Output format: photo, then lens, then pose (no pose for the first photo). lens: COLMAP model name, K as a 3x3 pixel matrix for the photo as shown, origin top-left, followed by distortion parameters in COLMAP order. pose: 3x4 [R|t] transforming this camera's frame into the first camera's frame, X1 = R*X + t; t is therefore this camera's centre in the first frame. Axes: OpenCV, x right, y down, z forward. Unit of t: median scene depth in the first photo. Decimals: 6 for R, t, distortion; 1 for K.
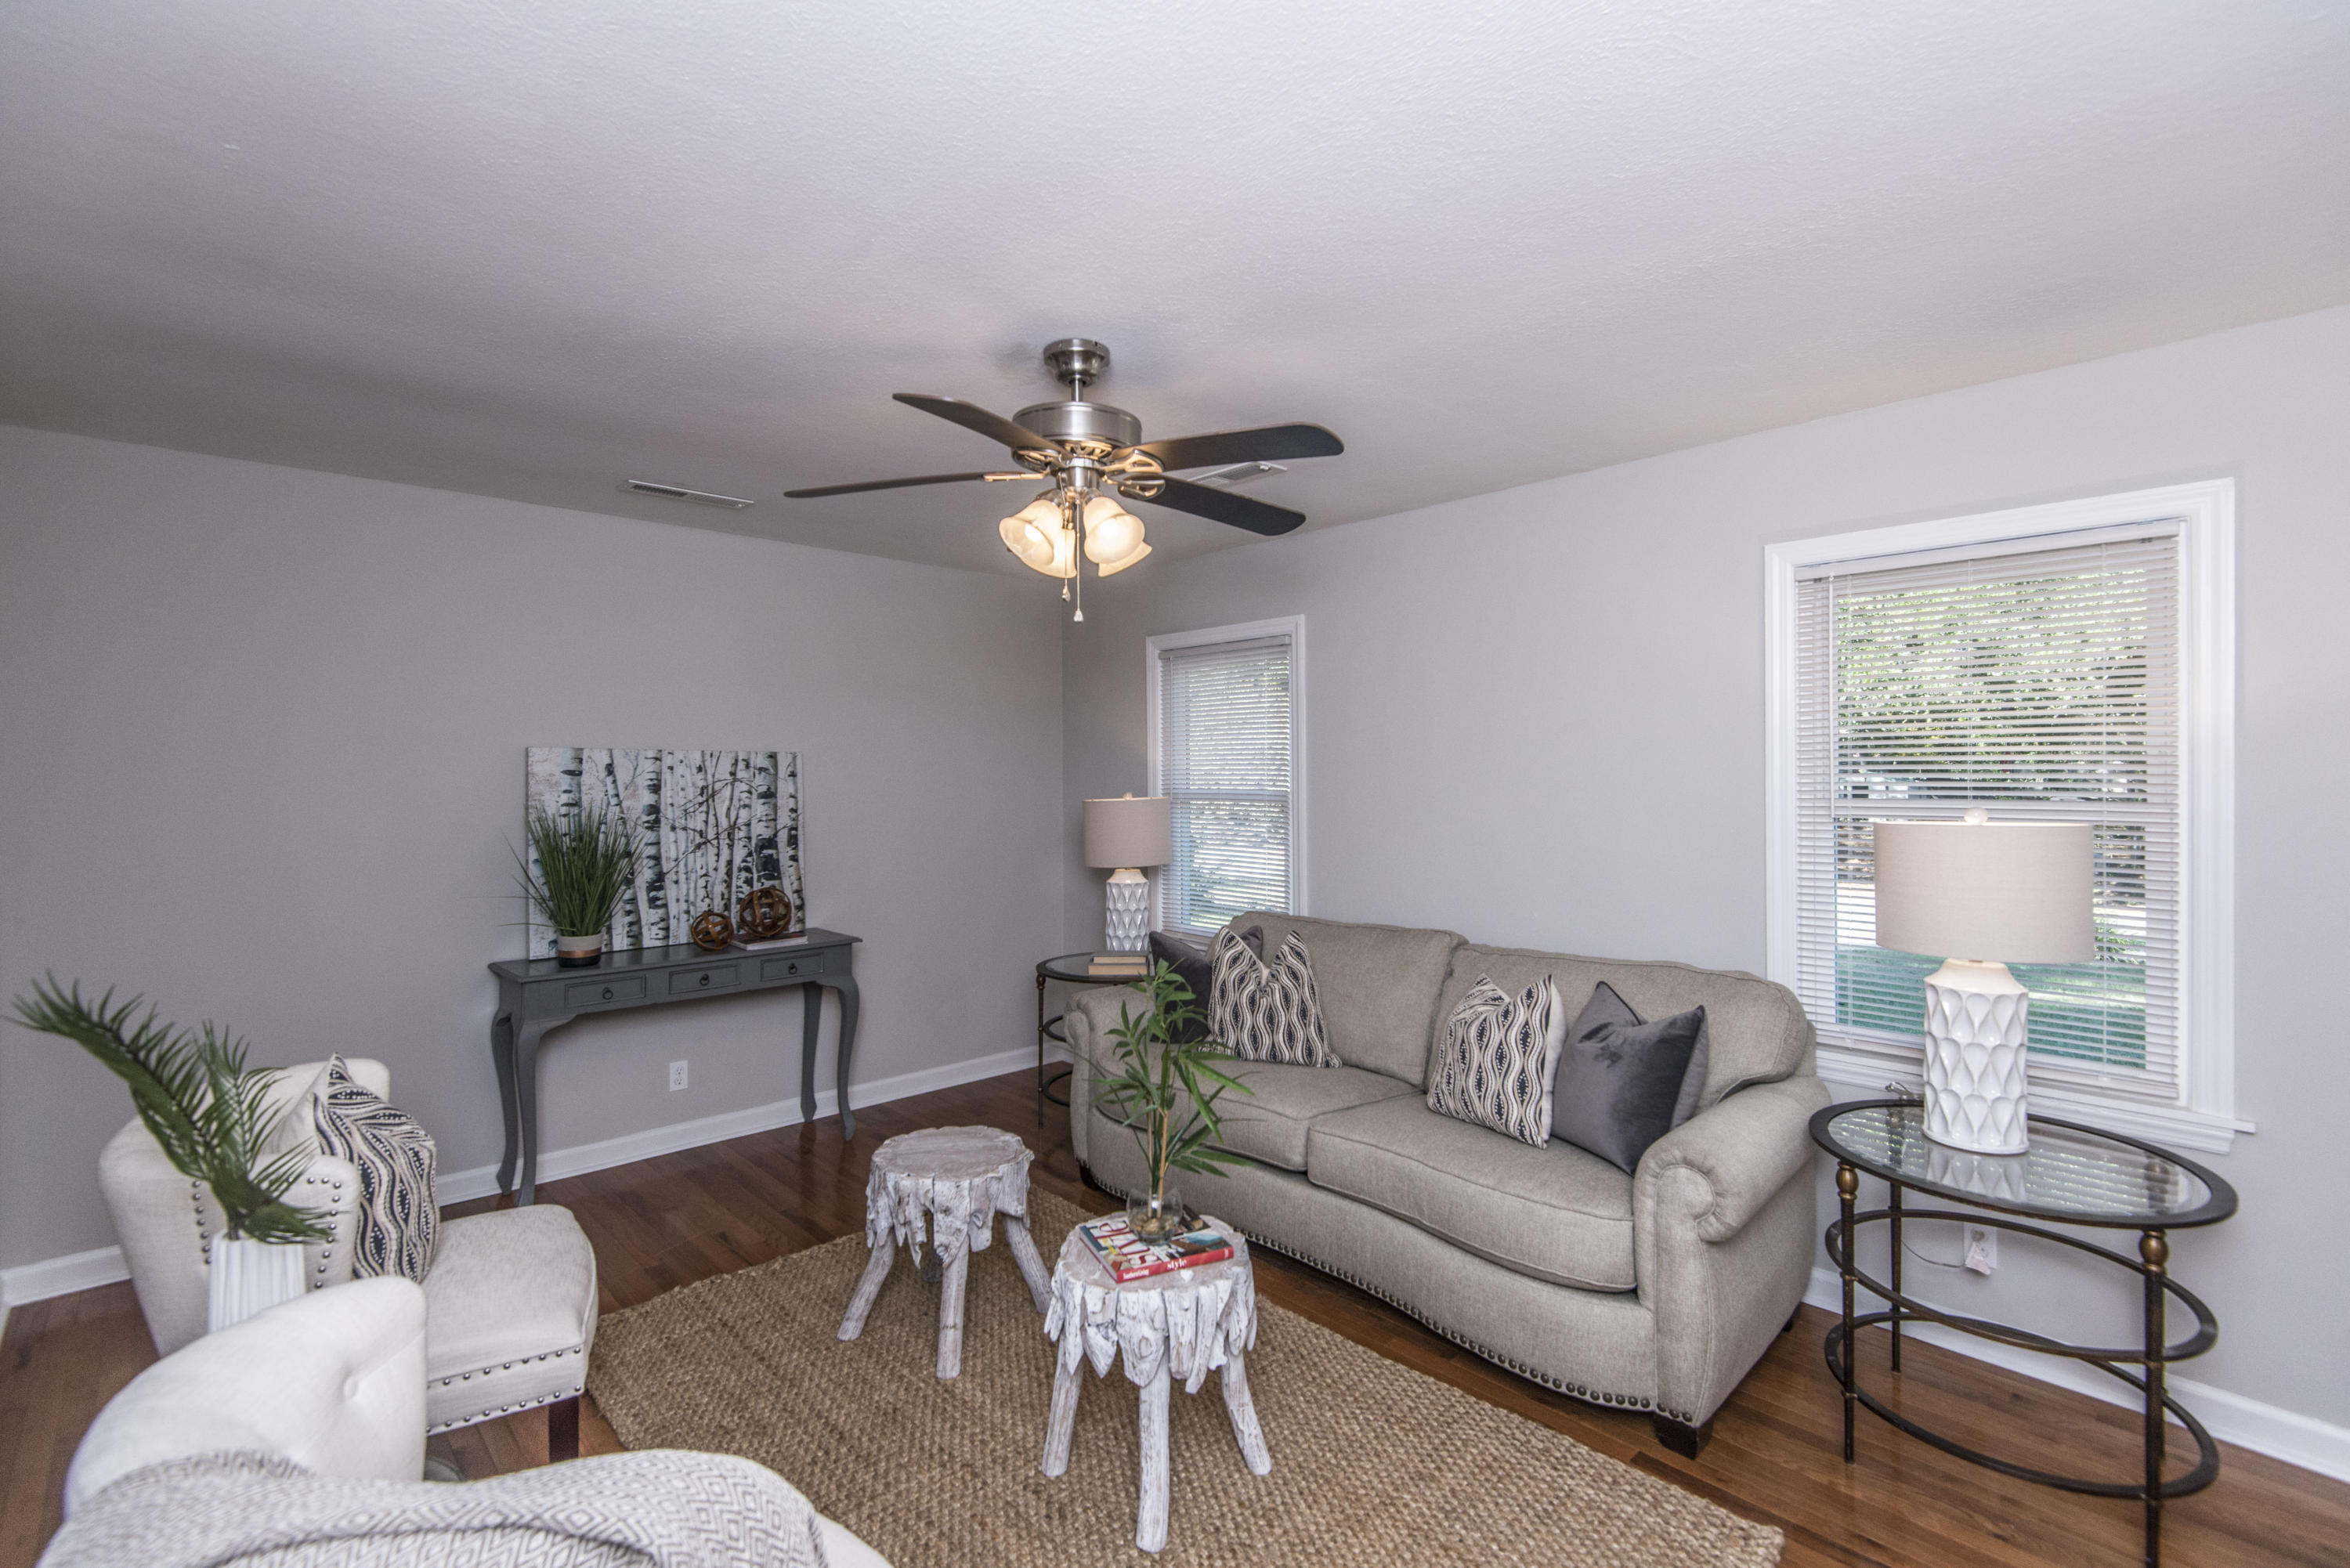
lens RADIAL K [[1068.9, 0, 1167.4], [0, 1068.9, 786.1], [0, 0, 1]] dist [0.026293, -0.006784]
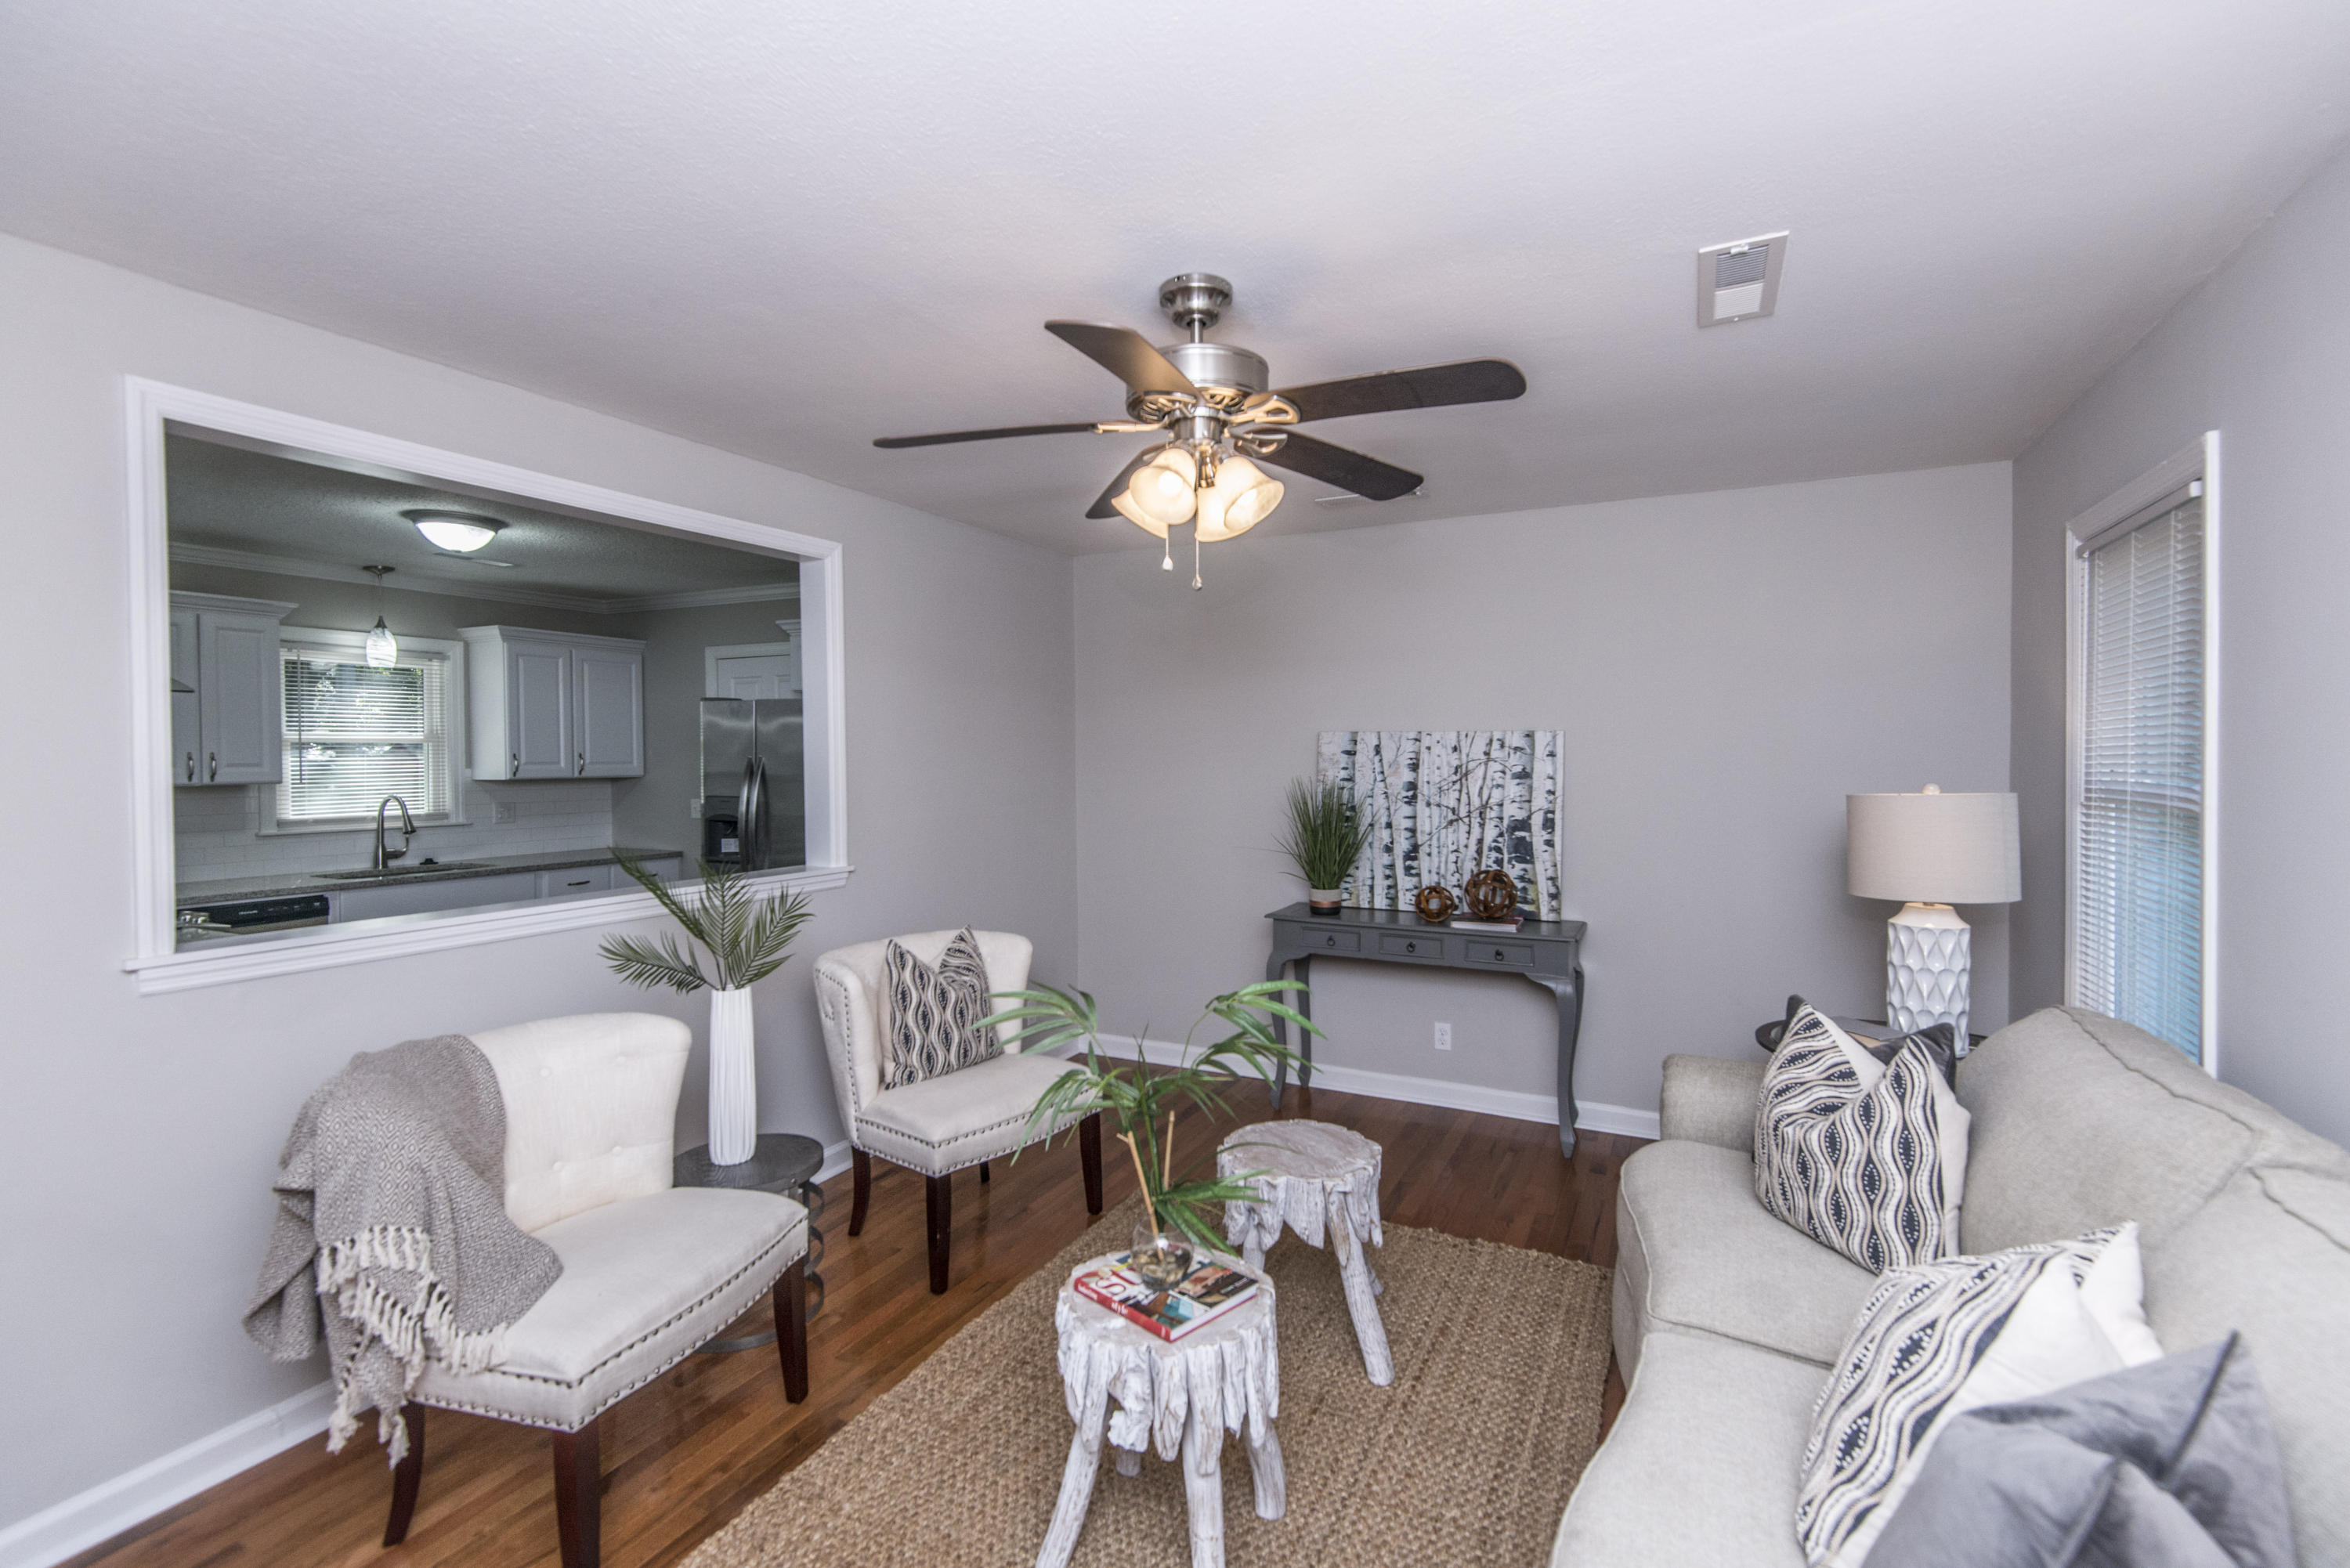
lens RADIAL K [[1068.9, 0, 1169.3], [0, 1068.9, 783.0], [0, 0, 1]] dist [0.026293, -0.006784]
pose [[0.330691, 0.030430, -0.943248, 0.456330], [-0.009590, 0.999537, 0.028884, -0.010272], [0.943690, -0.000506, 0.330829, 0.395668]]
